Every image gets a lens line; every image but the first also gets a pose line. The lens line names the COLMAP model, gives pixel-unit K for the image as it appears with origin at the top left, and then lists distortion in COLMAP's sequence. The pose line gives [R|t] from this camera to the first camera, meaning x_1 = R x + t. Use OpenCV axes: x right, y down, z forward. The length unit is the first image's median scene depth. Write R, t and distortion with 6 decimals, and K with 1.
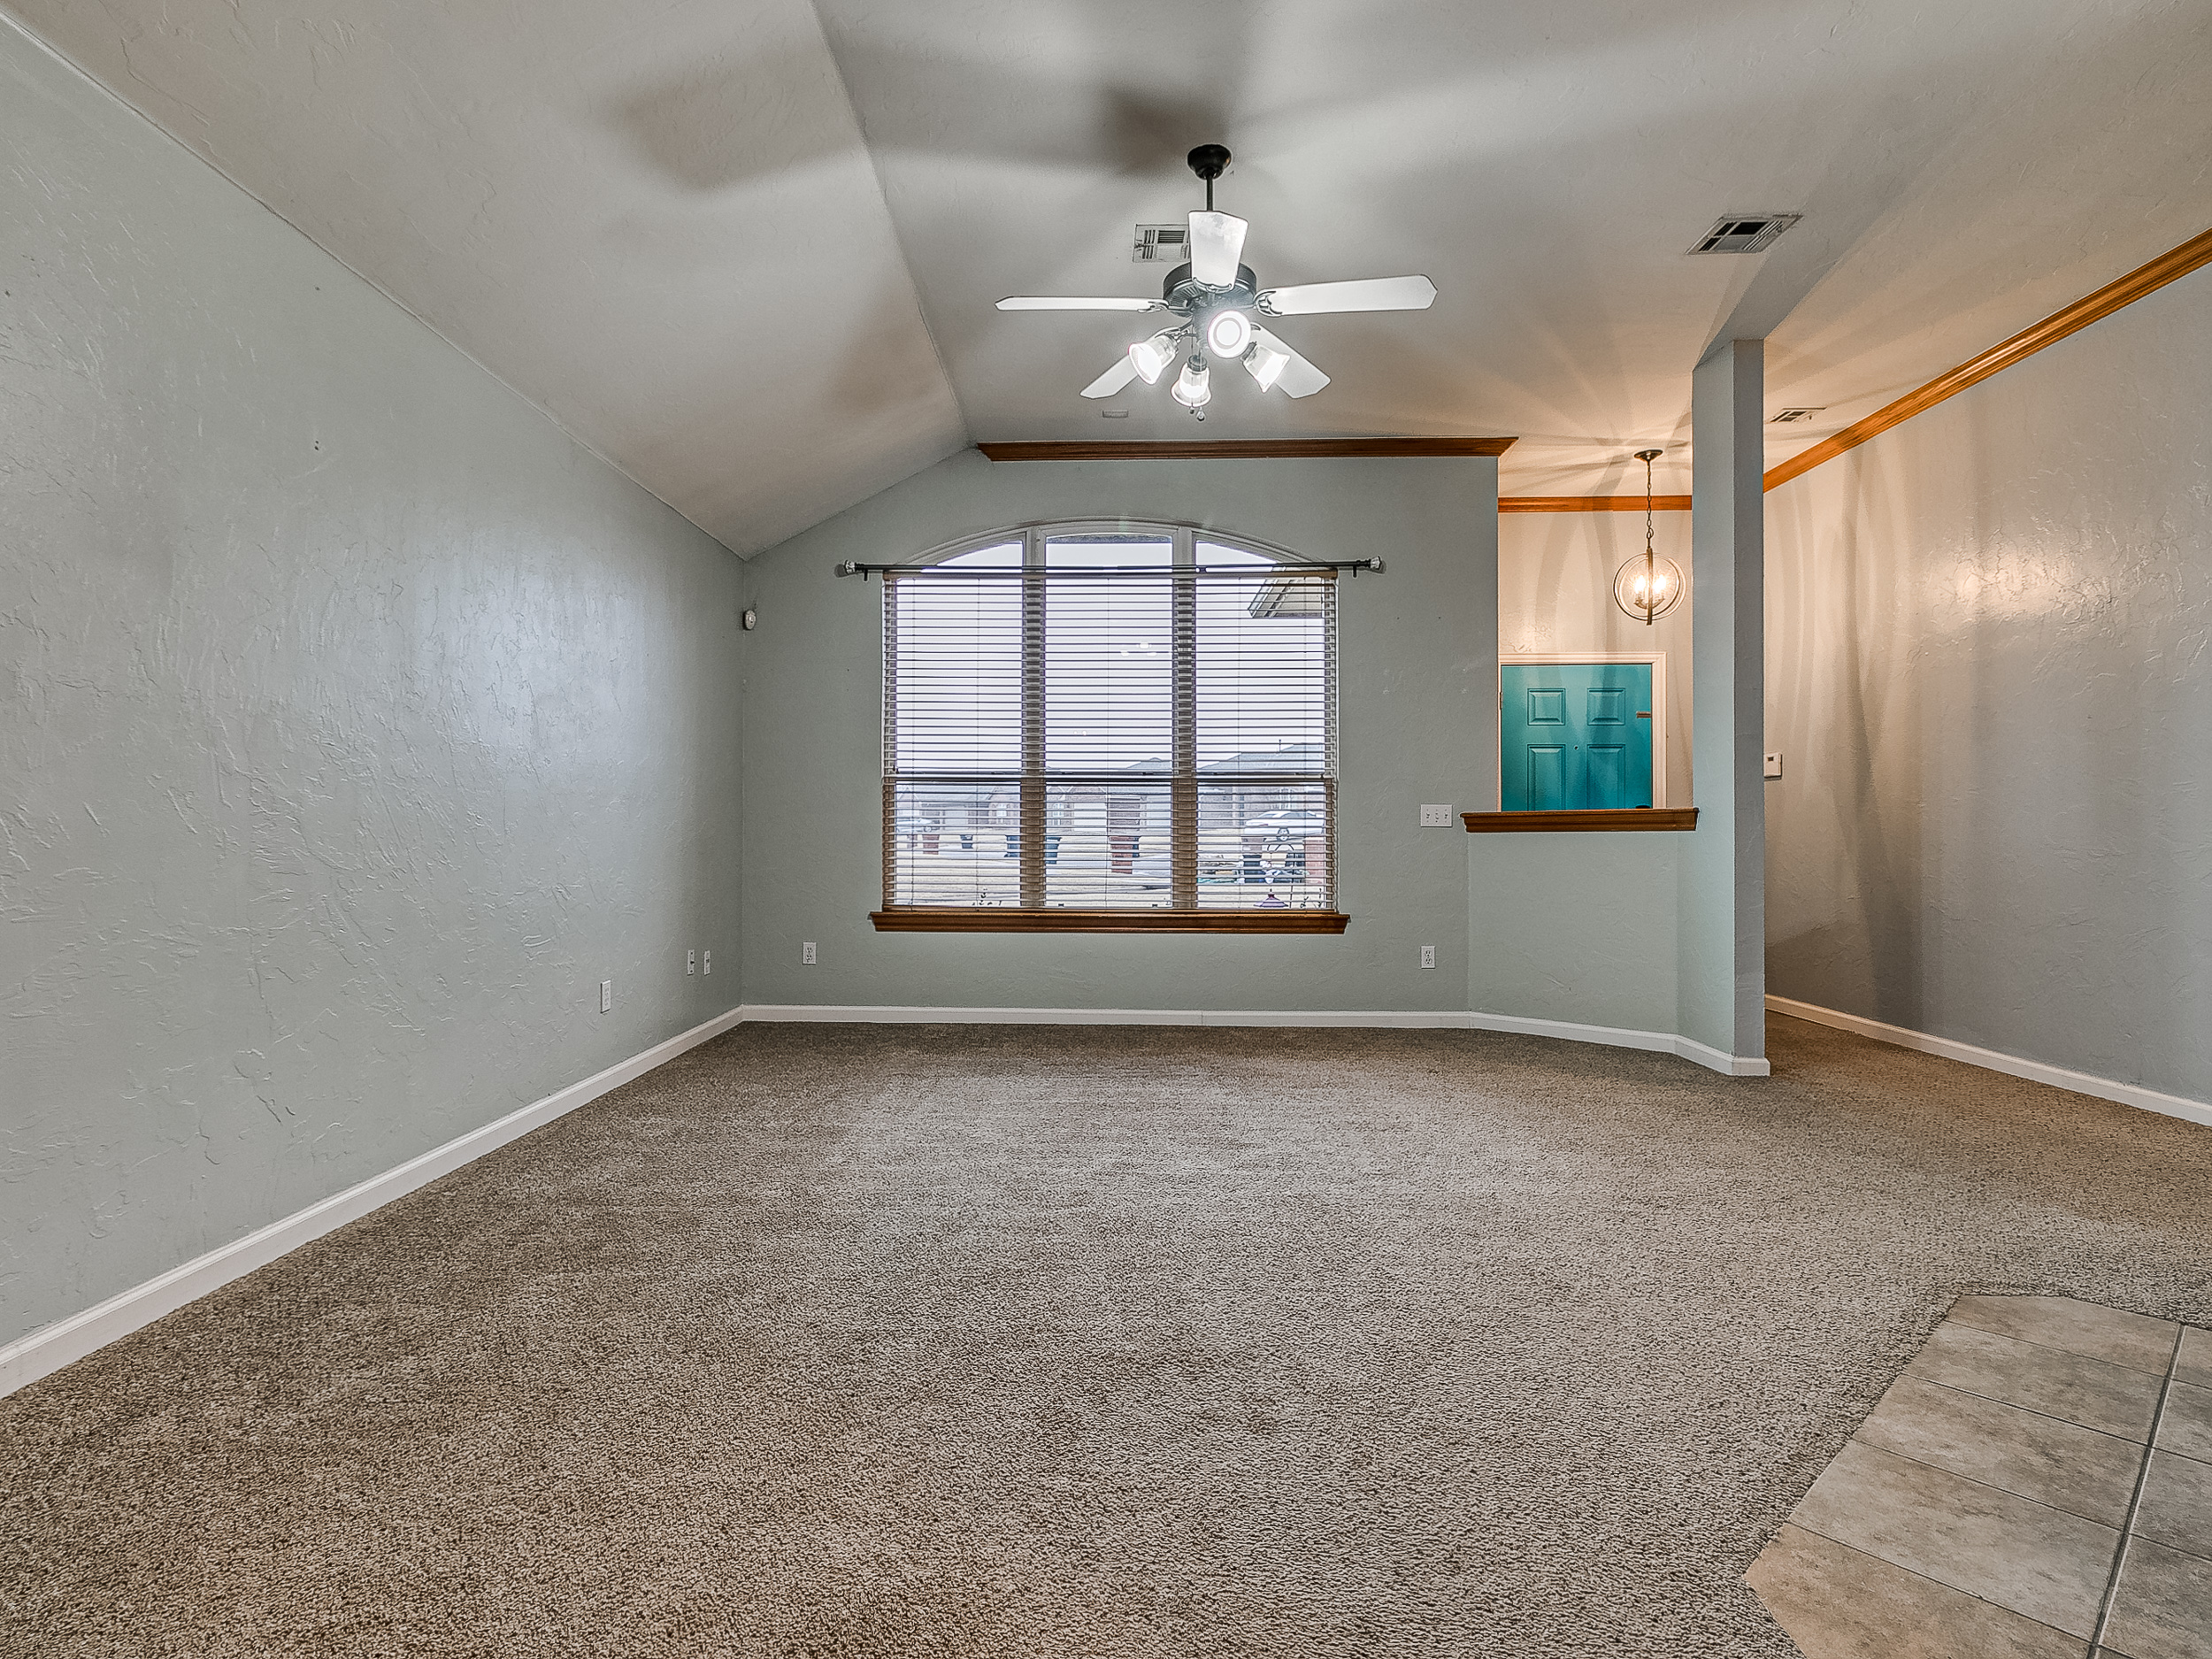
lens RADIAL K [[1155.0, 0, 1064.5], [0, 1155.0, 827.2], [0, 0, 1]] dist [0.004943, 0.000052]
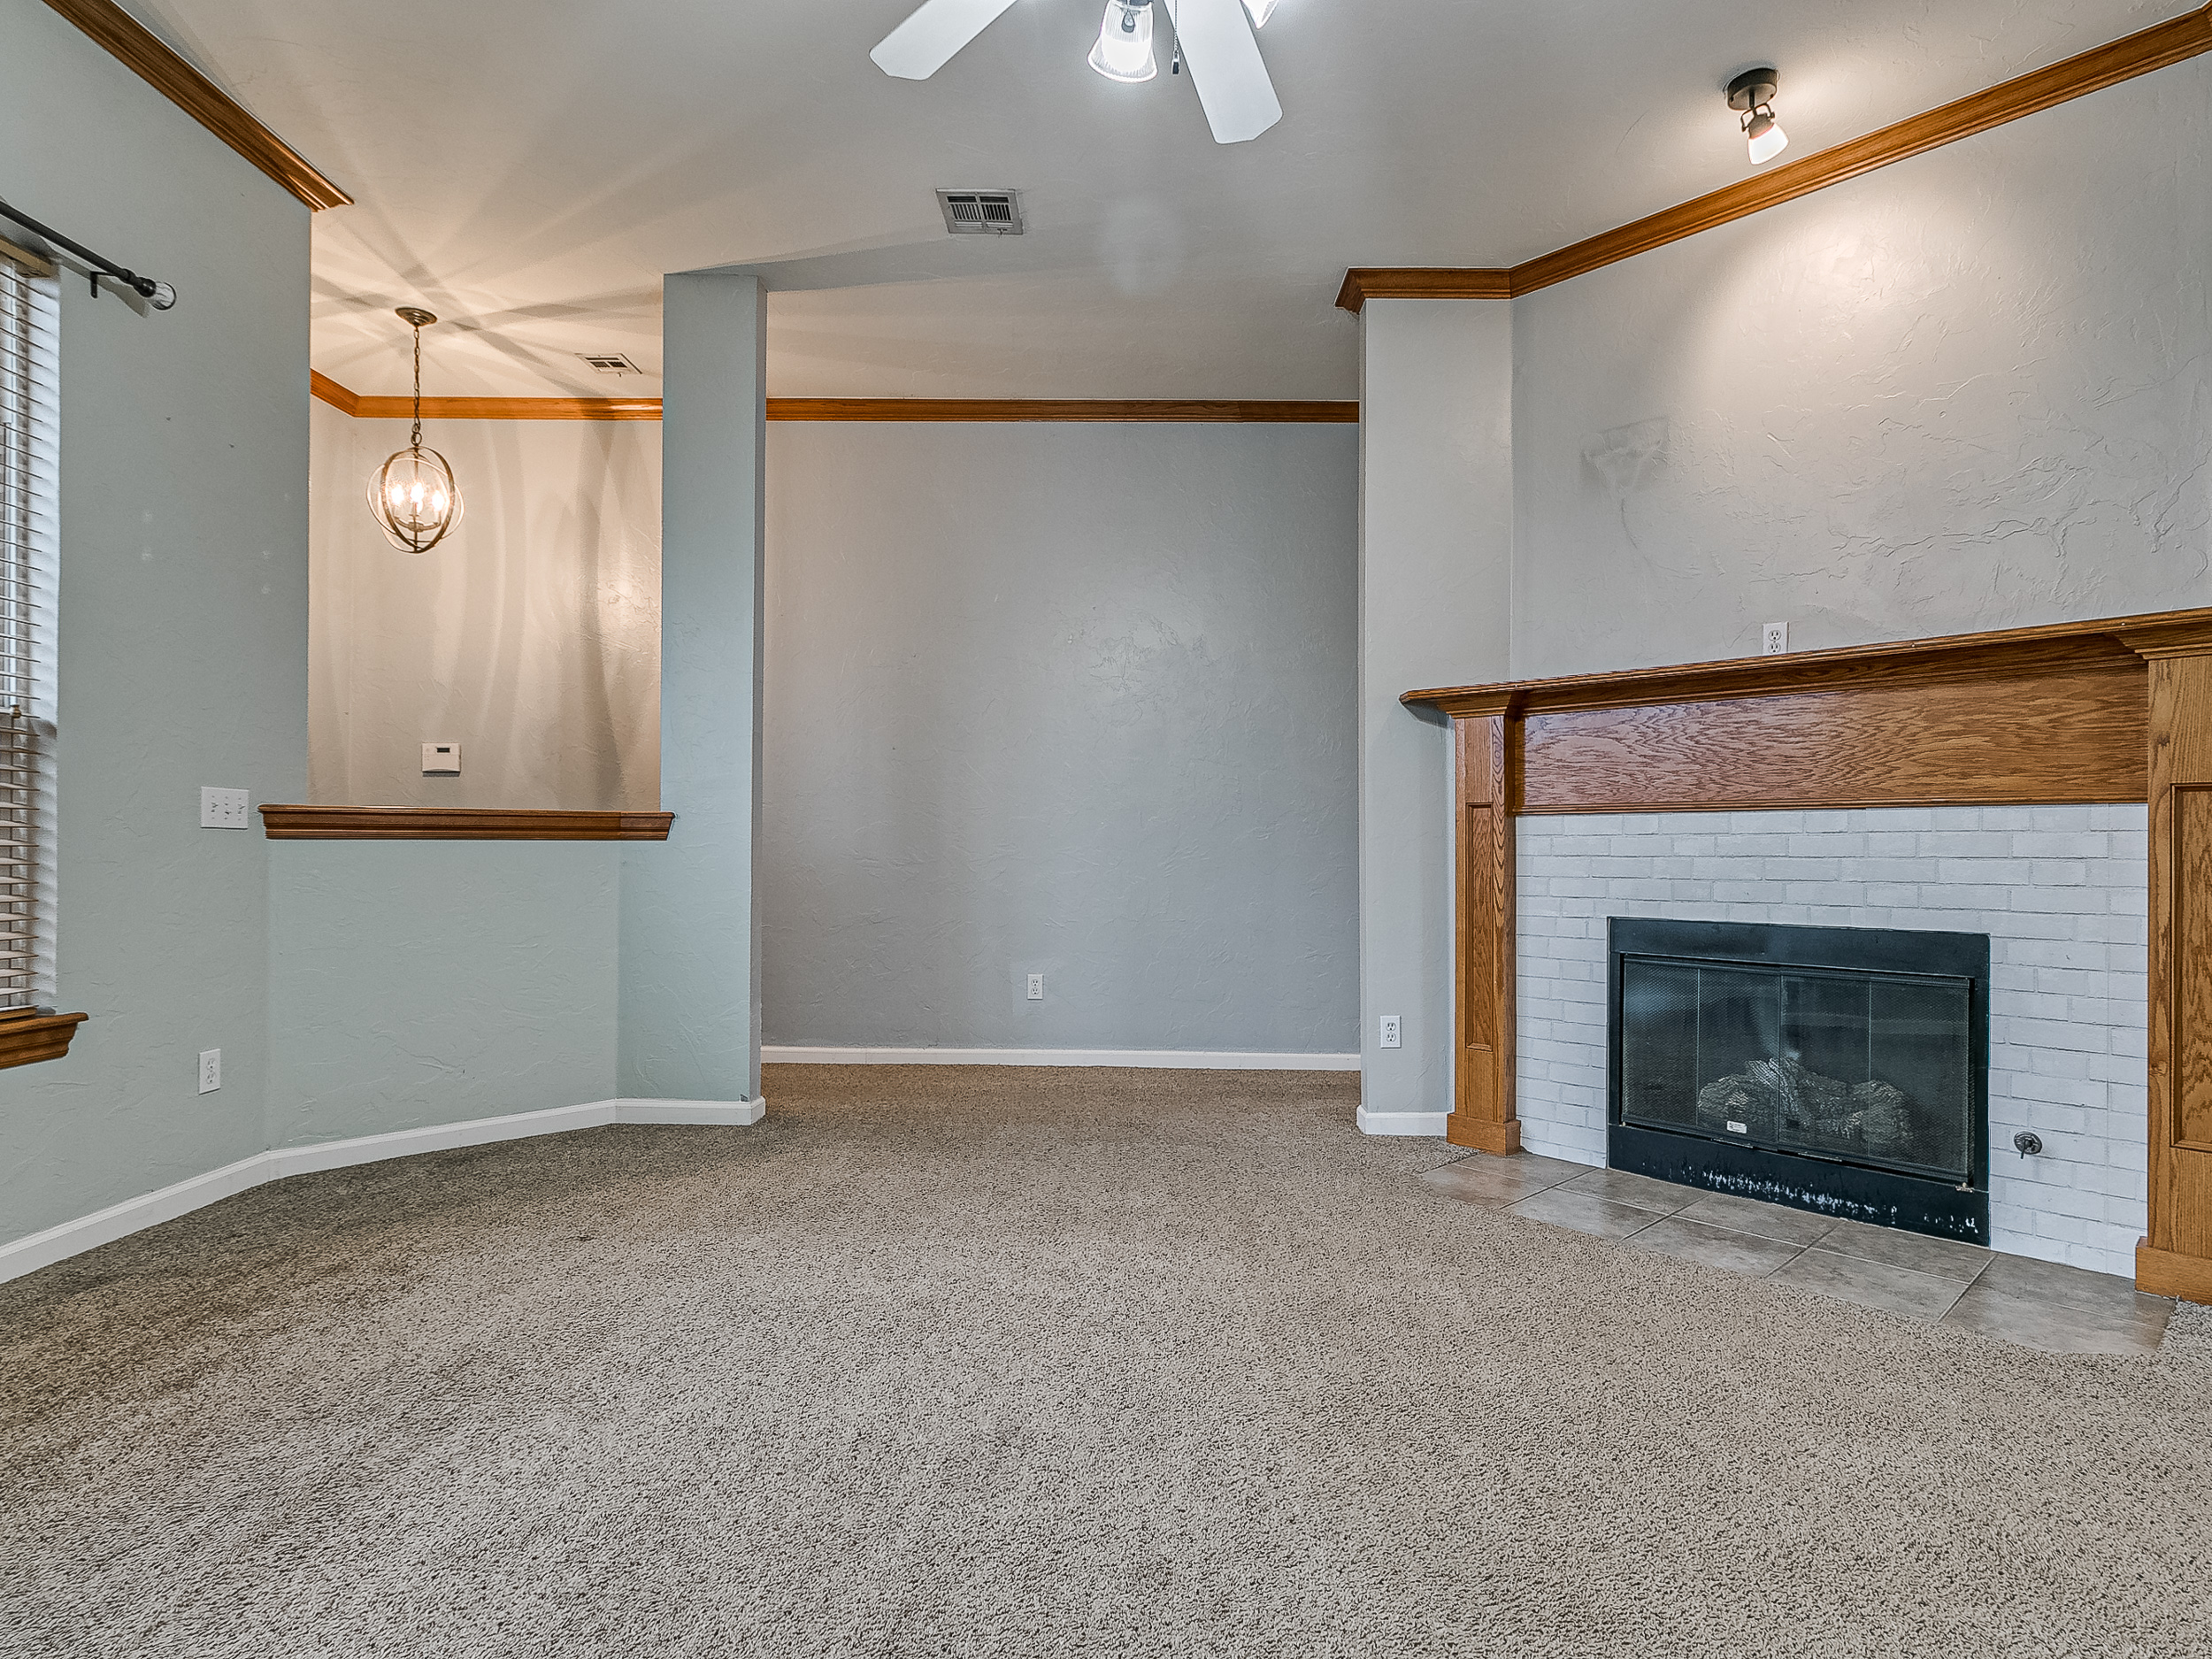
lens RADIAL K [[1154.9, 0, 1116.9], [0, 1154.9, 843.6], [0, 0, 1]] dist [0.002631, 0.000478]
pose [[-0.024624, 0.002610, 0.999693, -0.231124], [-0.015034, 0.999883, -0.002981, 0.002324], [-0.999584, -0.015103, -0.024582, 0.589598]]
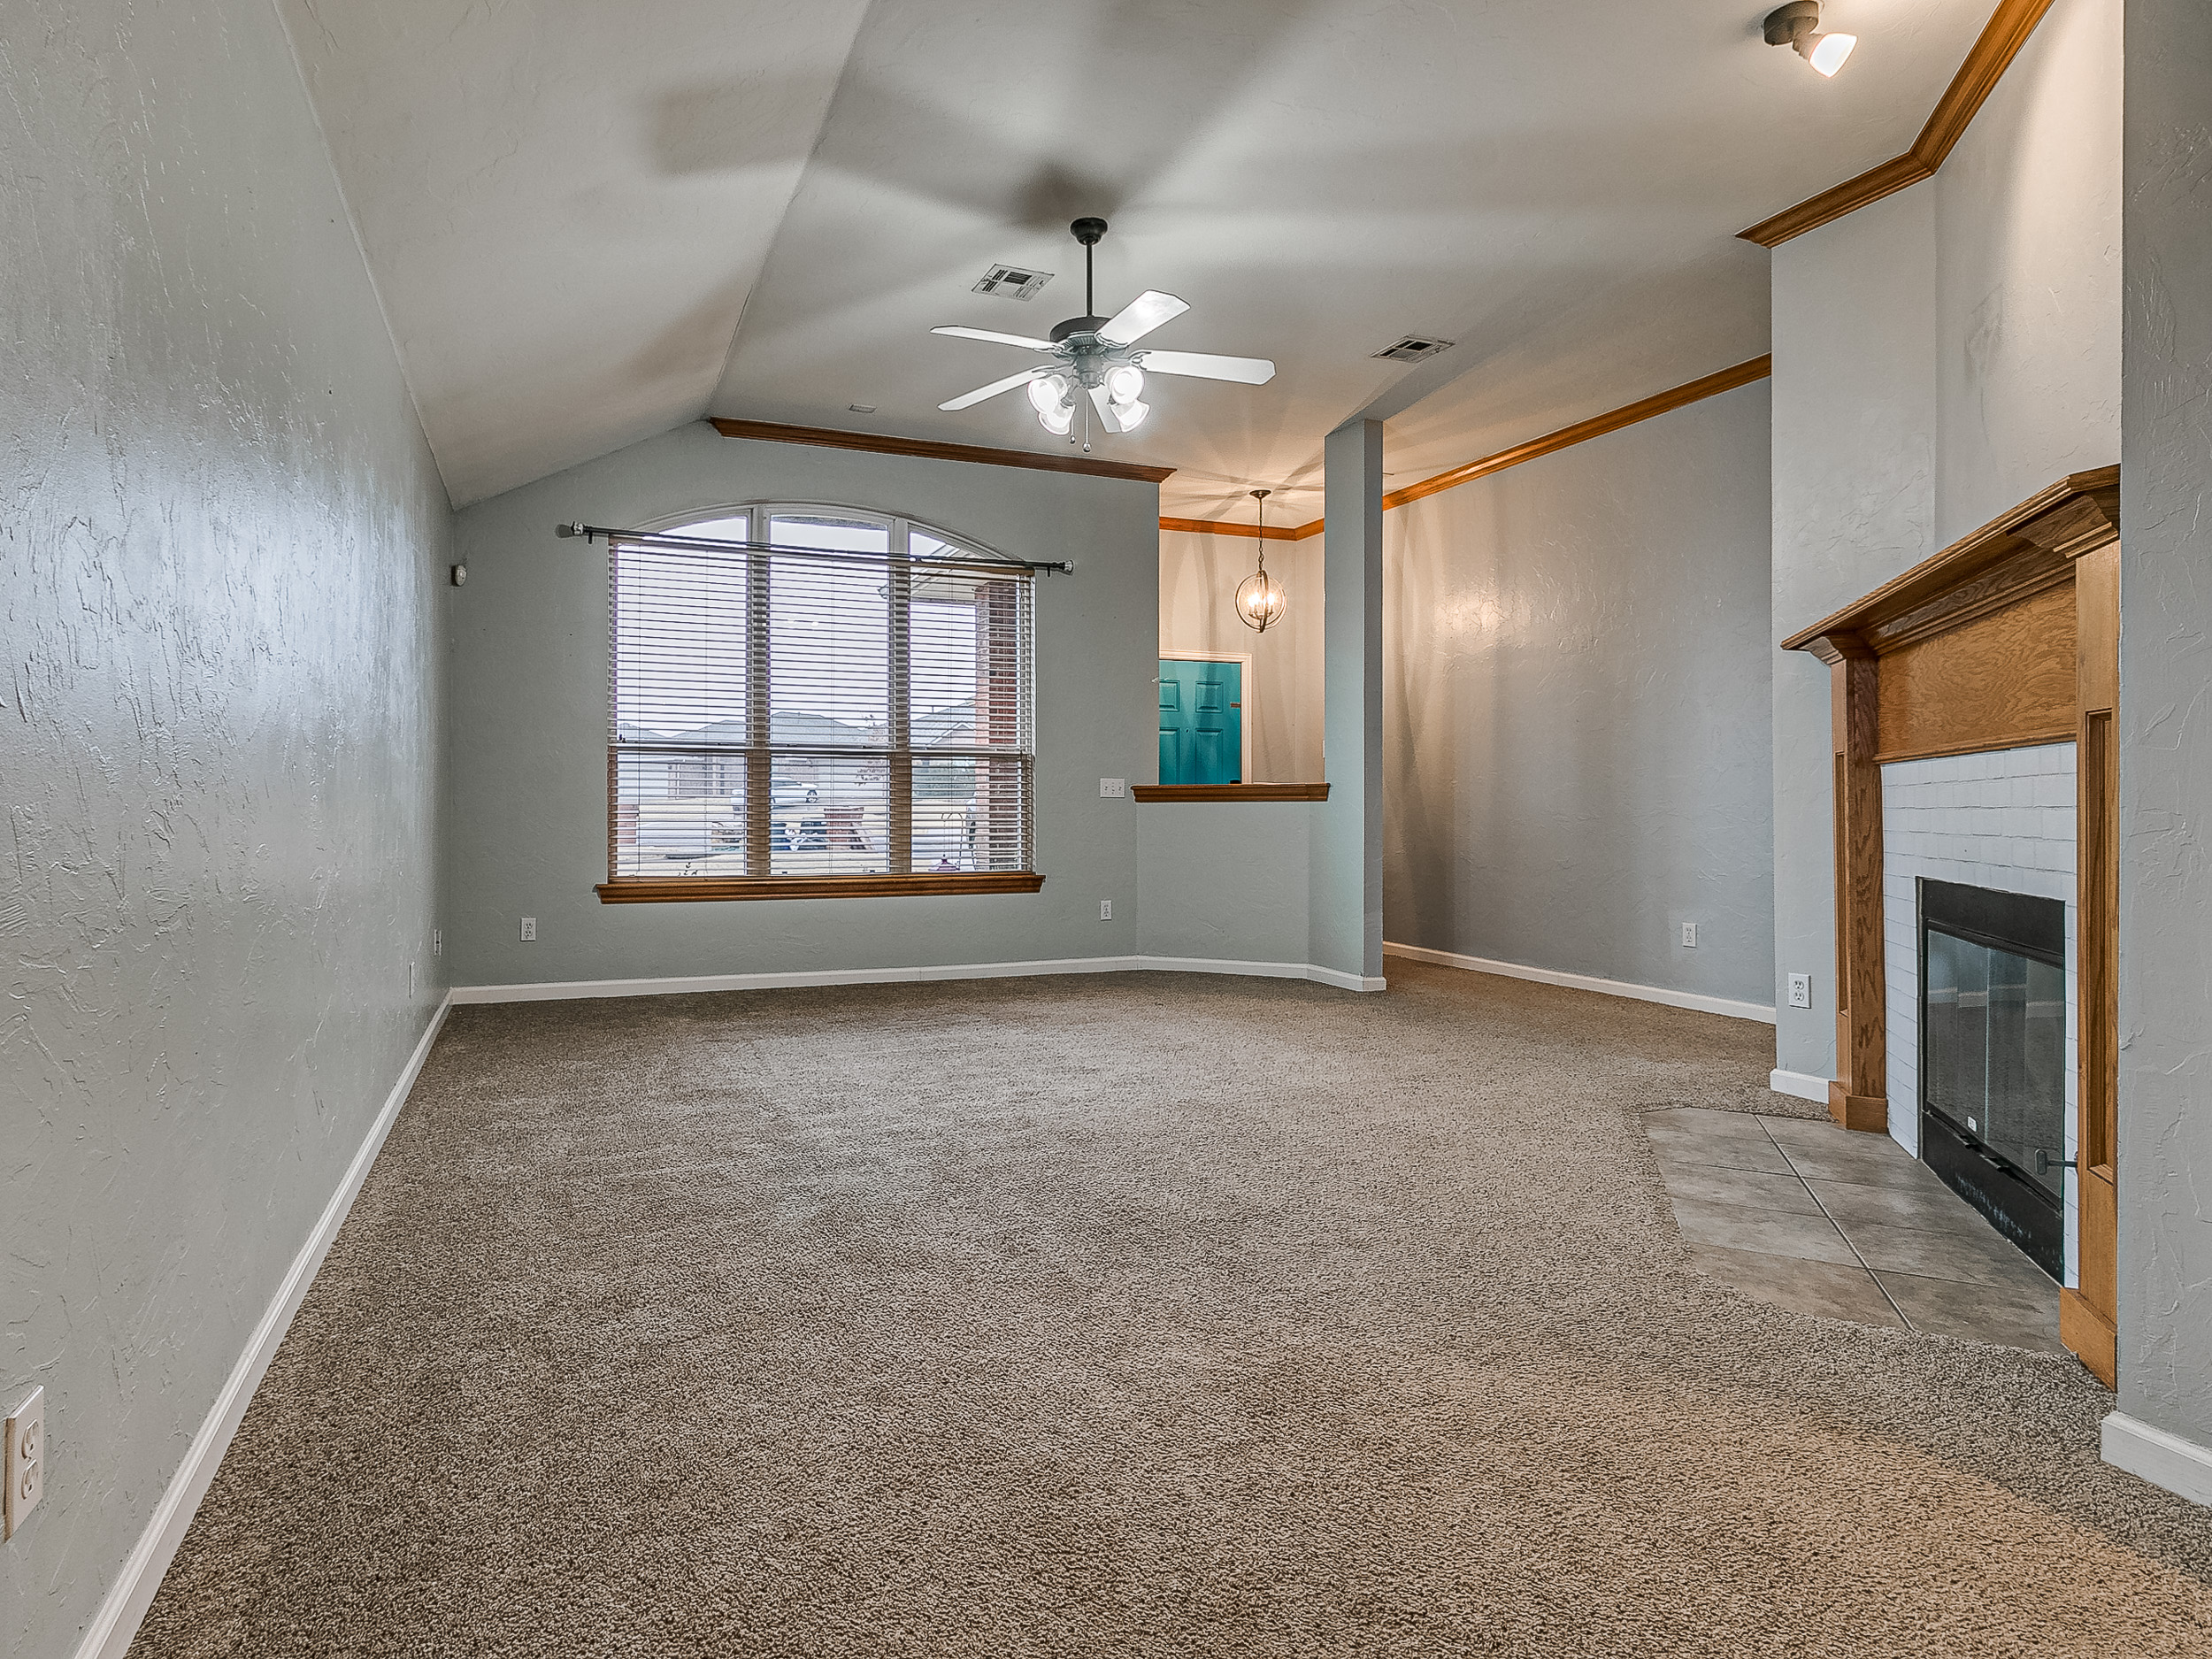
lens RADIAL K [[1165.2, 0, 966.9], [0, 1165.2, 803.4], [0, 0, 1]] dist [0.001507, 0.000254]
pose [[0.928172, -0.000585, 0.372150, -0.246628], [-0.001974, 0.999977, 0.006495, -0.001868], [-0.372146, -0.006763, 0.928150, -0.029835]]
